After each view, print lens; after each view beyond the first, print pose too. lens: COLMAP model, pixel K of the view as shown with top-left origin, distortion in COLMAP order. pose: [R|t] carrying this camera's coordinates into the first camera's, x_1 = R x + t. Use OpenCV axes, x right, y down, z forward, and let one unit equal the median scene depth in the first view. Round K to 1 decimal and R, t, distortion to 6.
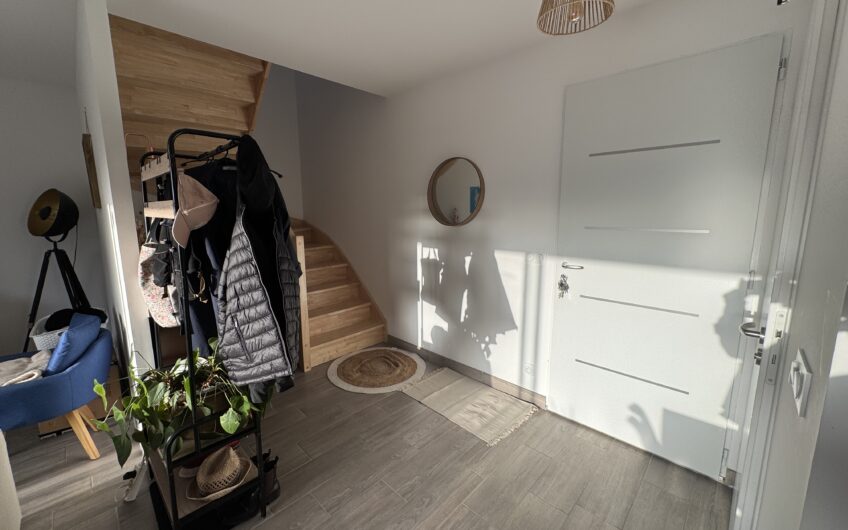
lens RADIAL K [[336.0, 0, 423.7], [0, 336.0, 261.1], [0, 0, 1]] dist [-0.000194, 0.000792]
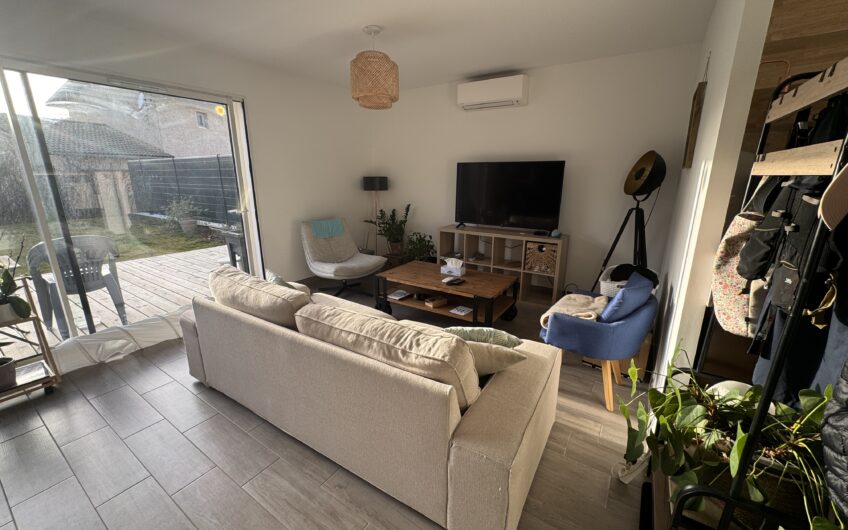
lens RADIAL K [[336.0, 0, 423.7], [0, 336.0, 261.1], [0, 0, 1]] dist [-0.000194, 0.000792]
pose [[0.178714, 0.248049, -0.952120, -0.220202], [-0.152656, 0.962971, 0.222222, -0.008143], [0.971986, 0.105632, 0.209963, 0.186170]]
